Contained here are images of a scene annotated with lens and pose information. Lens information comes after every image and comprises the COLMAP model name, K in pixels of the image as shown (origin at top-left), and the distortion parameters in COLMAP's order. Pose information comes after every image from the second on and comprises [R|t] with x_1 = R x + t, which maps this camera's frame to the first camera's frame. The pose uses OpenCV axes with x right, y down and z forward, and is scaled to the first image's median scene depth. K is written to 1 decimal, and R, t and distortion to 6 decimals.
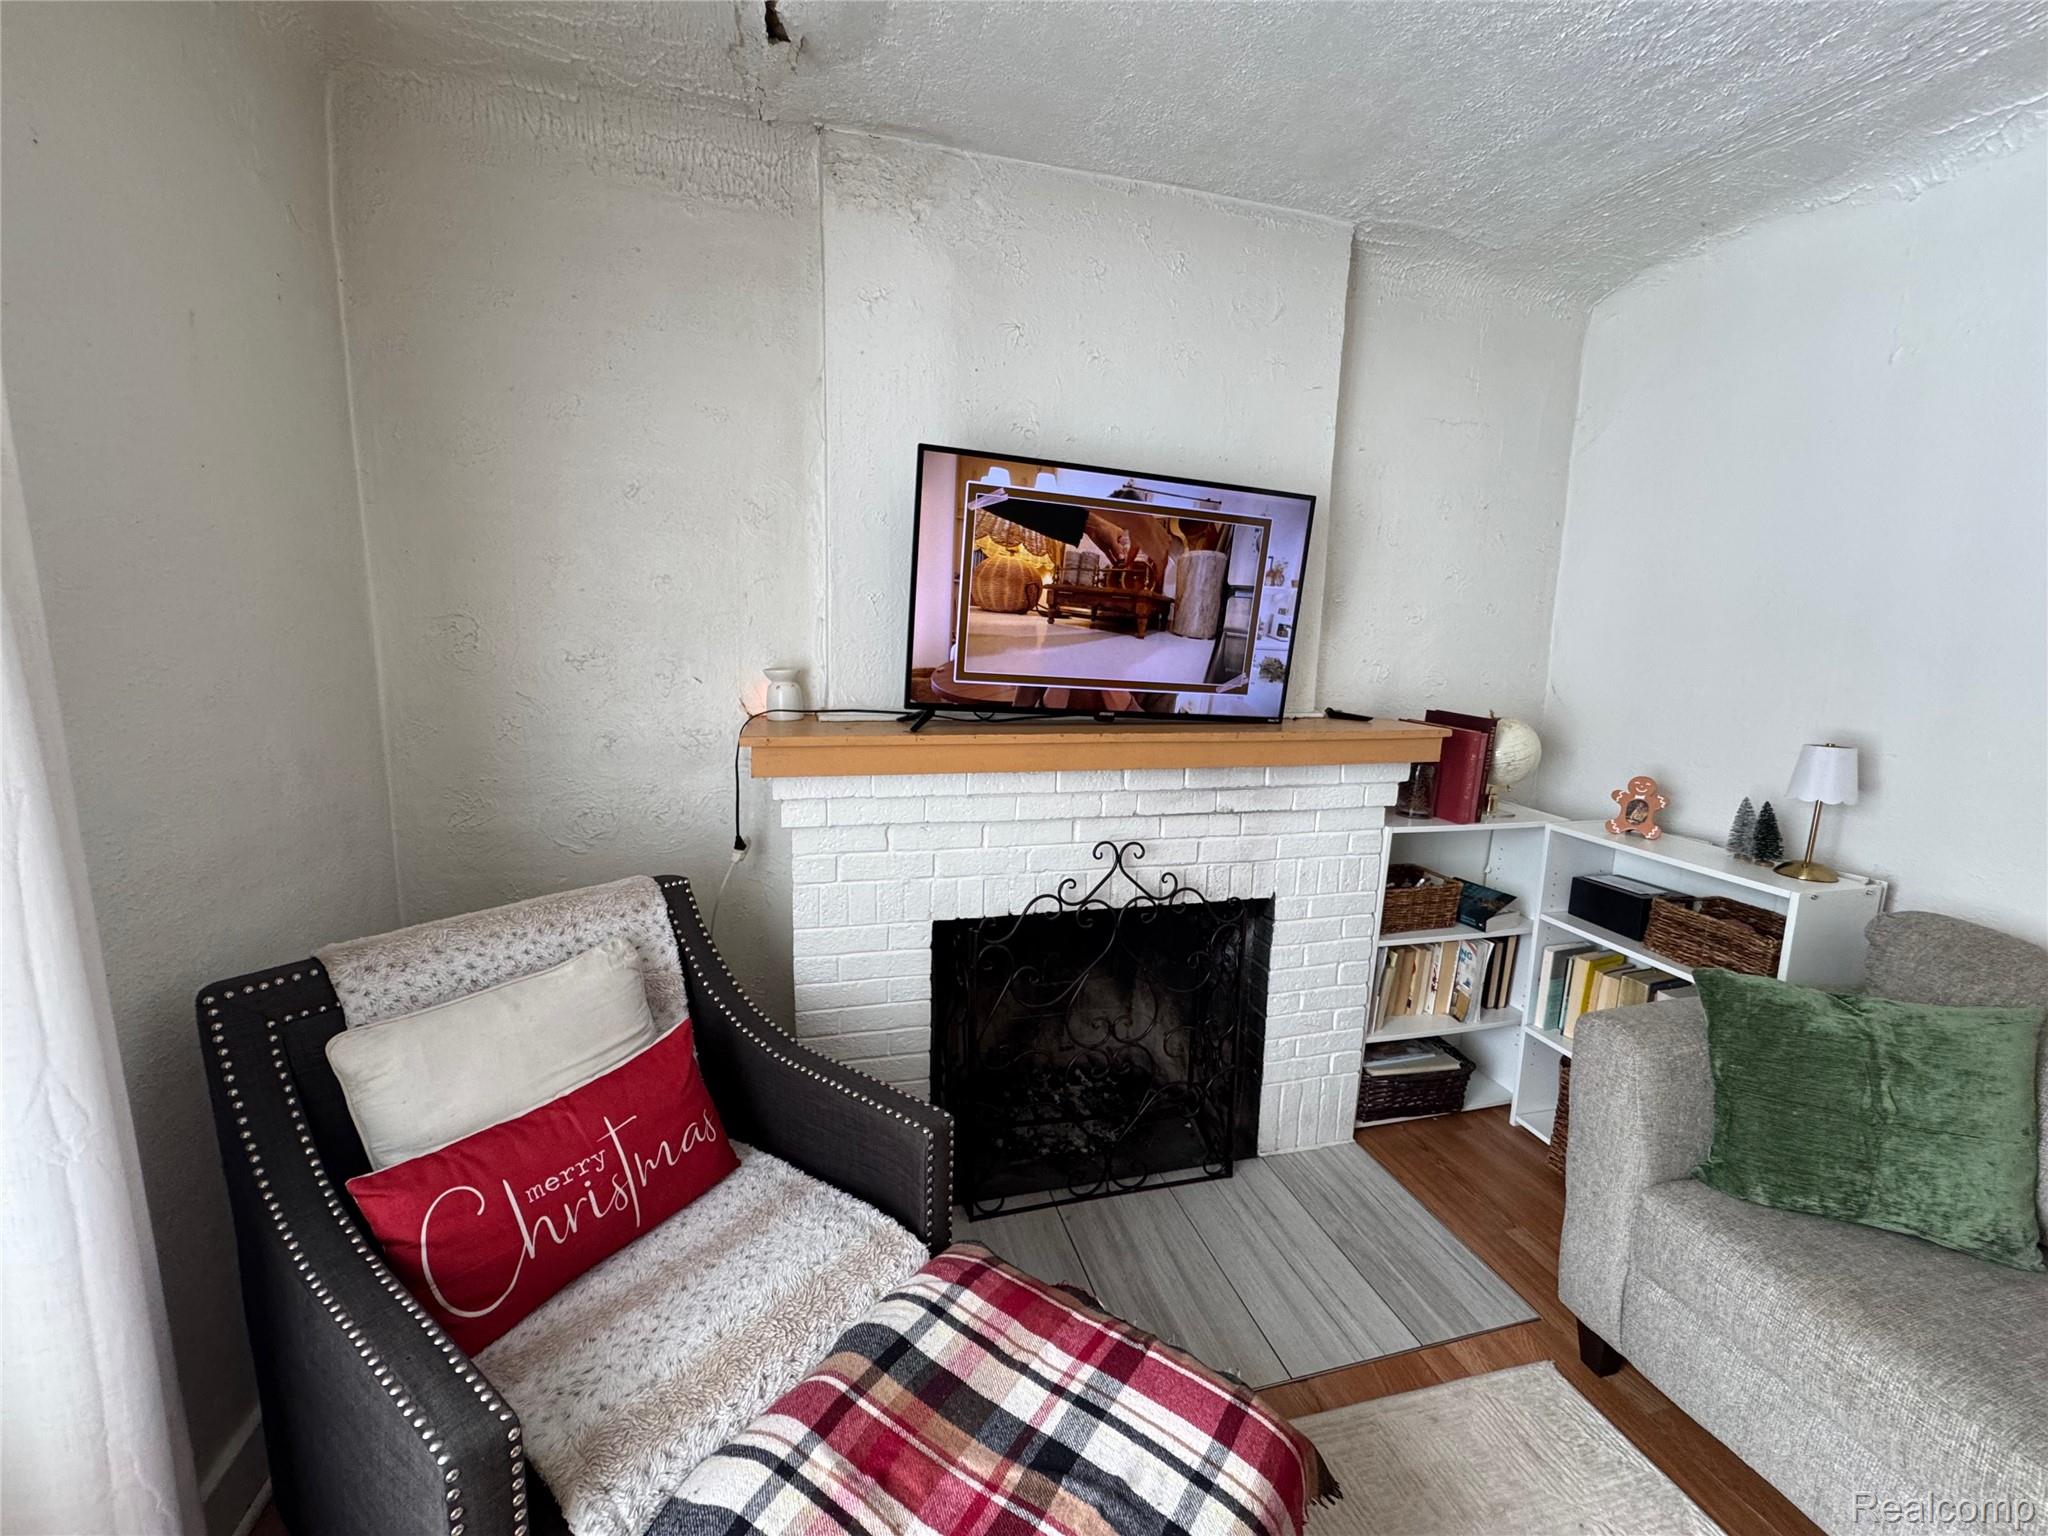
lens RADIAL K [[801.8, 0, 1018.0], [0, 801.8, 771.5], [0, 0, 1]] dist [-0.000785, -0.000013]
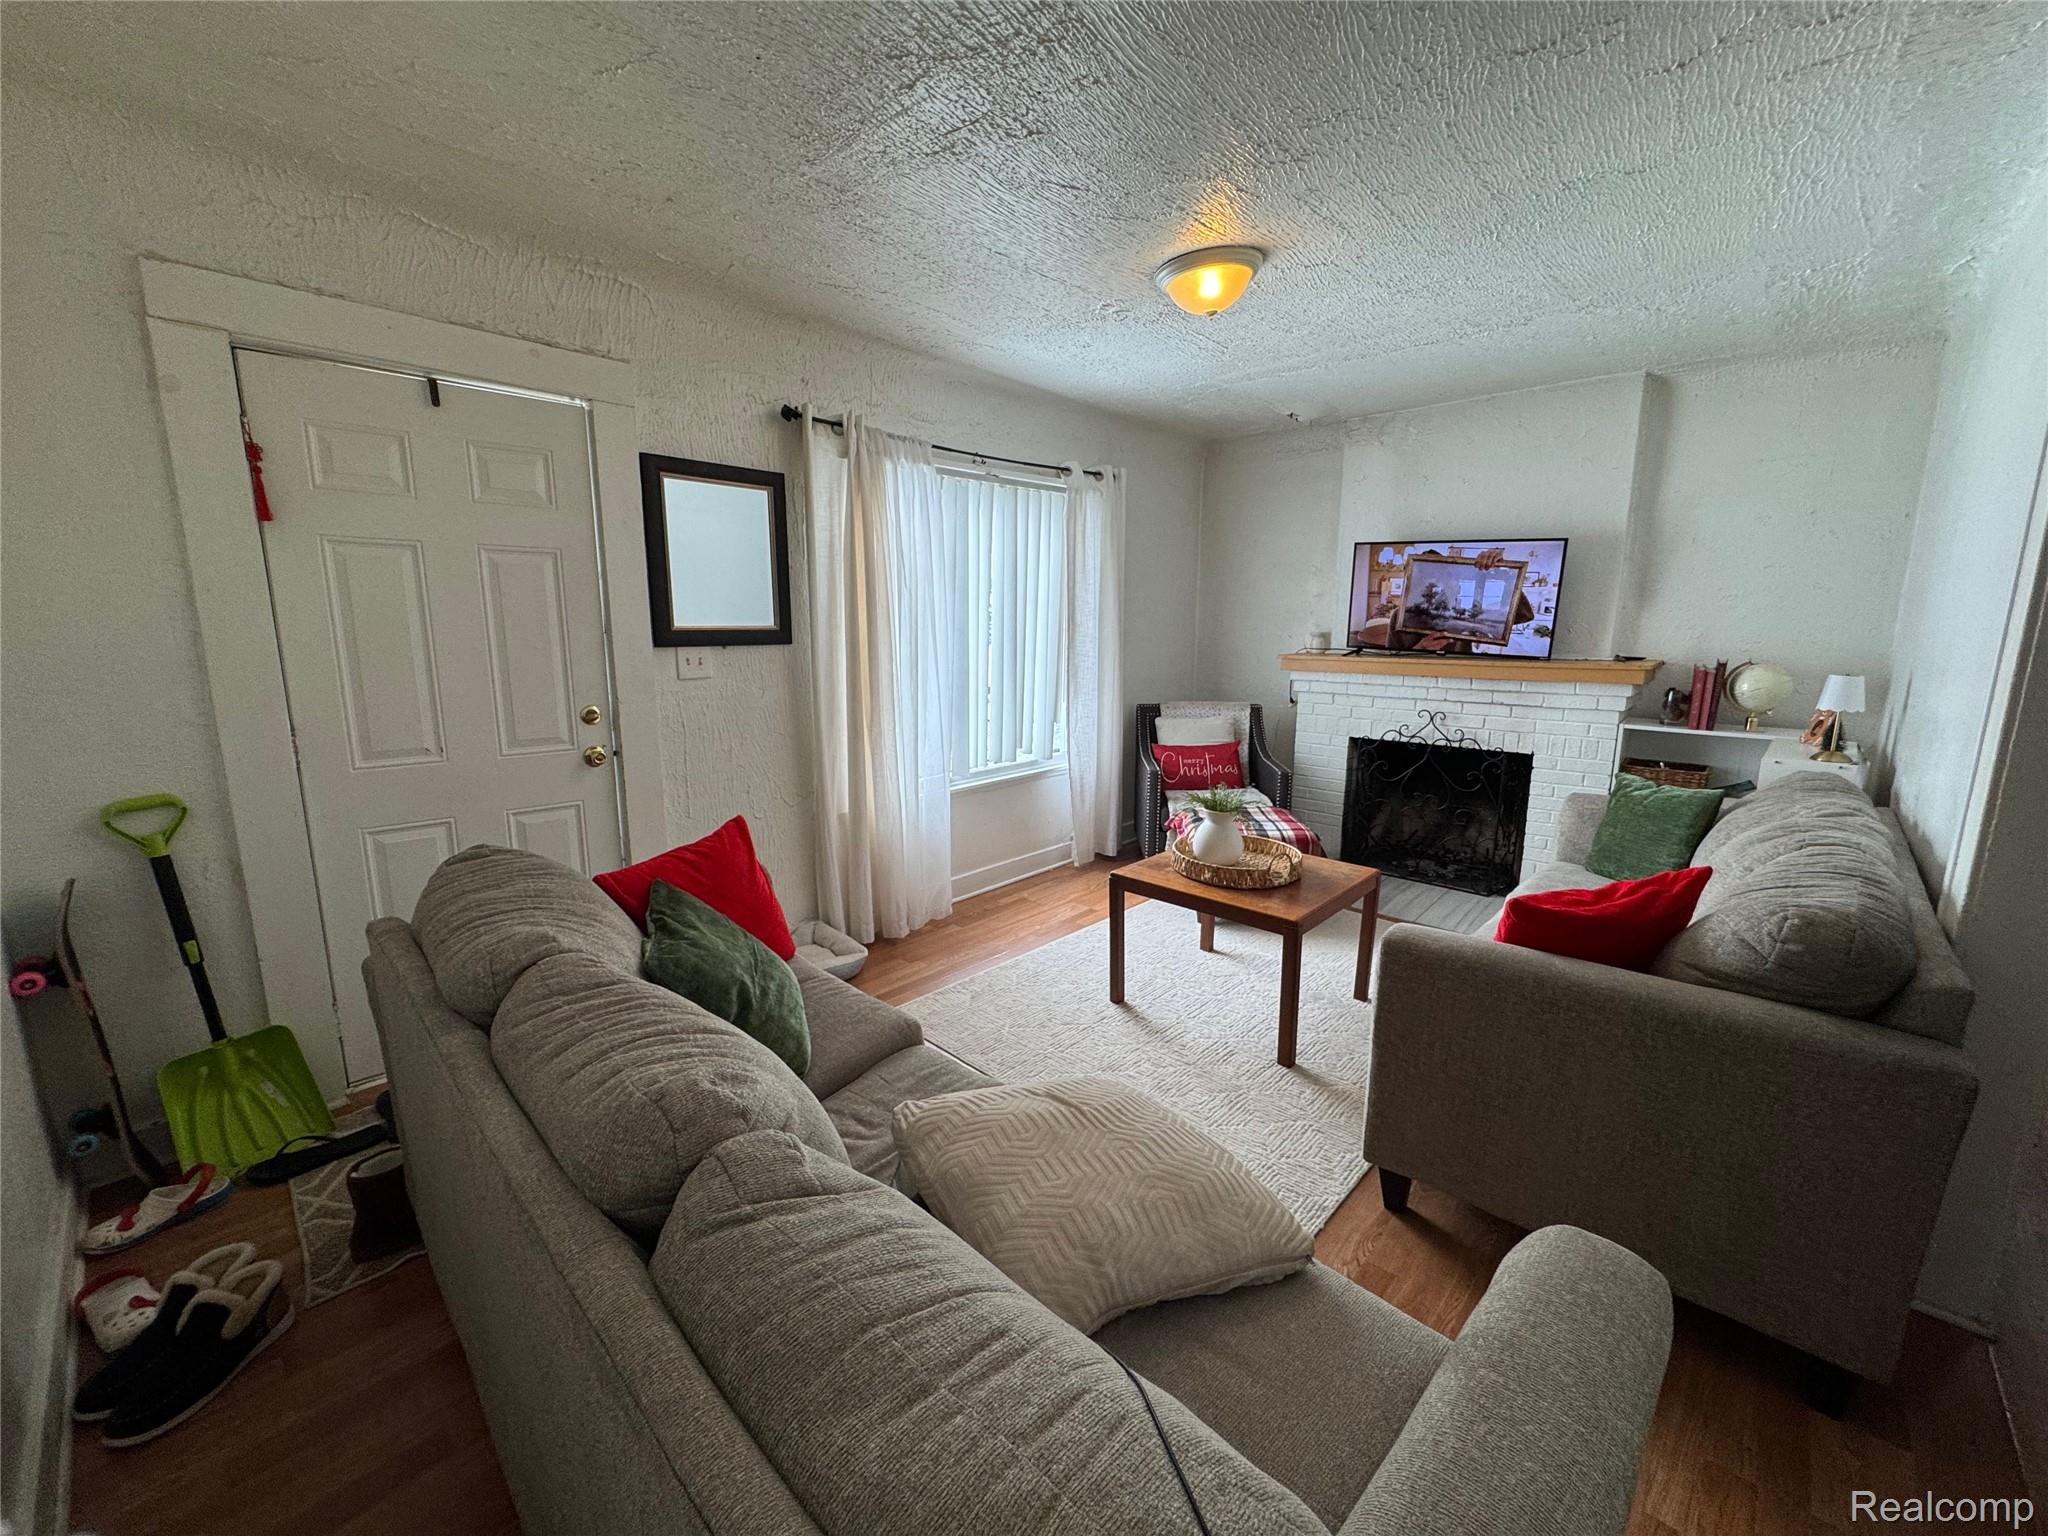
lens RADIAL K [[801.8, 0, 1018.0], [0, 801.8, 771.5], [0, 0, 1]] dist [-0.000785, -0.000013]
pose [[0.521014, 0.140304, -0.841938, 1.364318], [-0.119919, 0.988646, 0.090543, 0.184291], [0.845082, 0.053790, 0.531924, -1.069249]]
